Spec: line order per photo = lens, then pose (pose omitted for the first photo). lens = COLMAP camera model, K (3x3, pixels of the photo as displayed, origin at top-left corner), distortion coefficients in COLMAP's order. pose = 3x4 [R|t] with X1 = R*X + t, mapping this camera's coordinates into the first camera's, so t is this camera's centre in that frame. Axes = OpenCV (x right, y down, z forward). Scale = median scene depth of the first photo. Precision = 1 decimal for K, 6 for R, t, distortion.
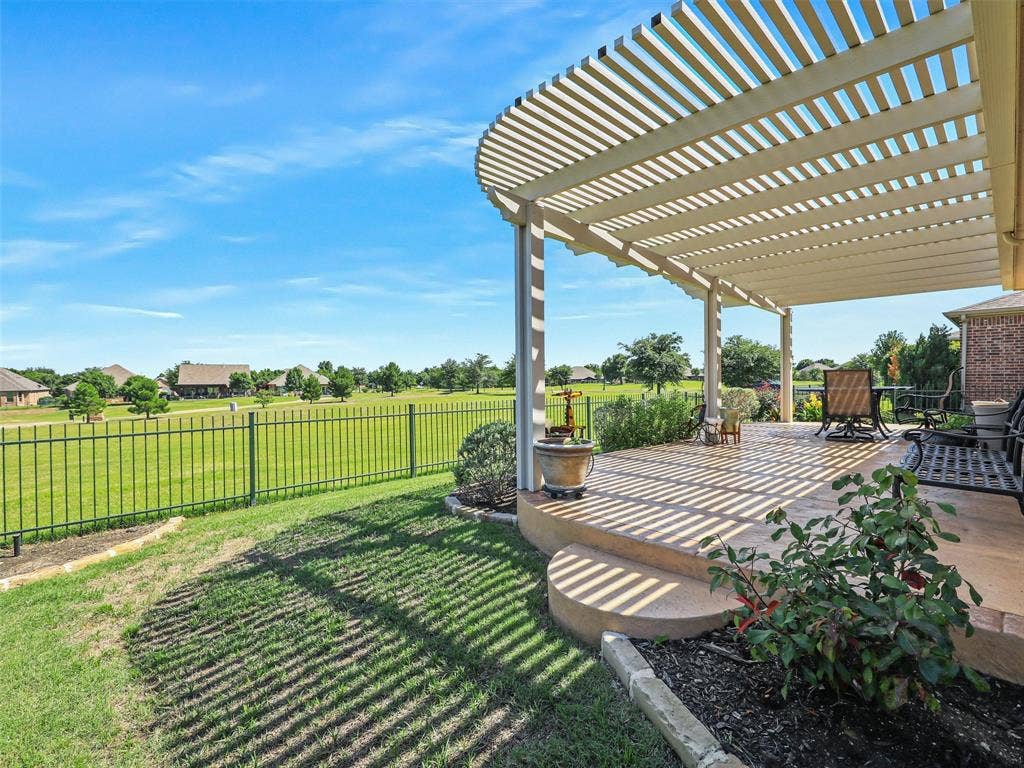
lens RADIAL K [[479.2, 0, 512.0], [0, 479.2, 384.0], [0, 0, 1]] dist [0.004351, 0.000360]
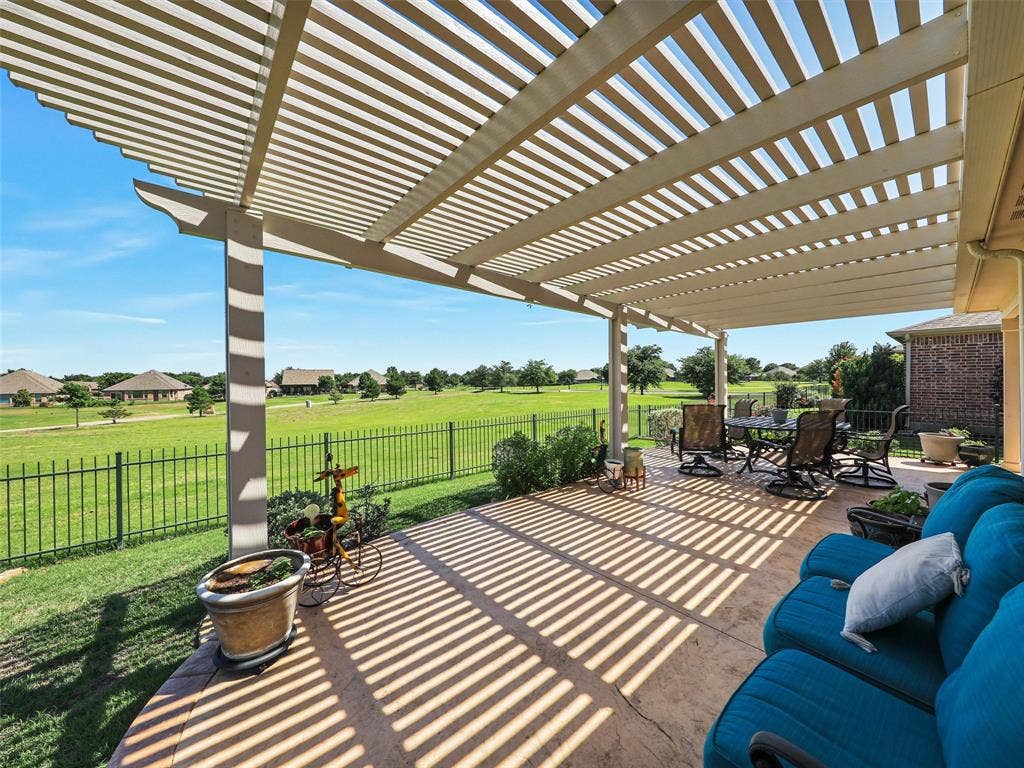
lens RADIAL K [[366.8, 0, 510.0], [0, 366.8, 381.0], [0, 0, 1]] dist [-0.001181, -0.000343]
pose [[0.997364, -0.000012, -0.072556, 0.027825], [-0.000290, 0.999991, -0.004147, -0.007665], [0.072556, 0.004157, 0.997356, 0.029809]]
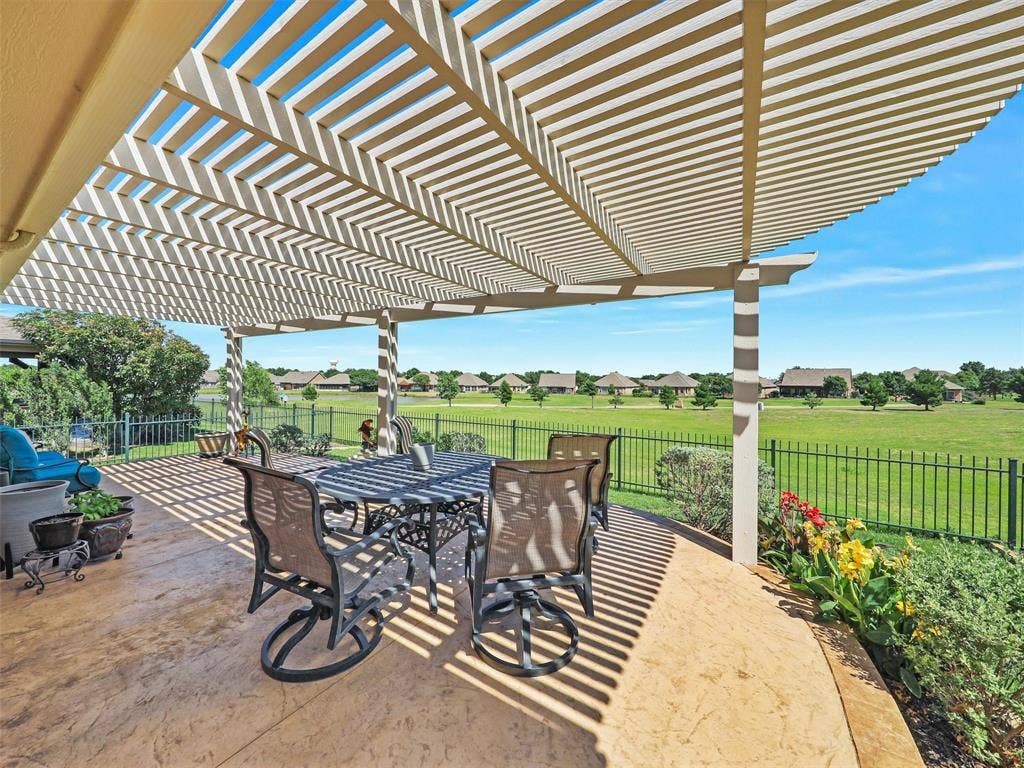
lens RADIAL K [[366.8, 0, 510.0], [0, 366.8, 381.0], [0, 0, 1]] dist [-0.001181, -0.000343]
pose [[0.231058, 0.014202, -0.972836, 0.123334], [-0.018708, 0.999773, 0.010152, -0.009940], [0.972760, 0.015854, 0.231271, 0.113078]]
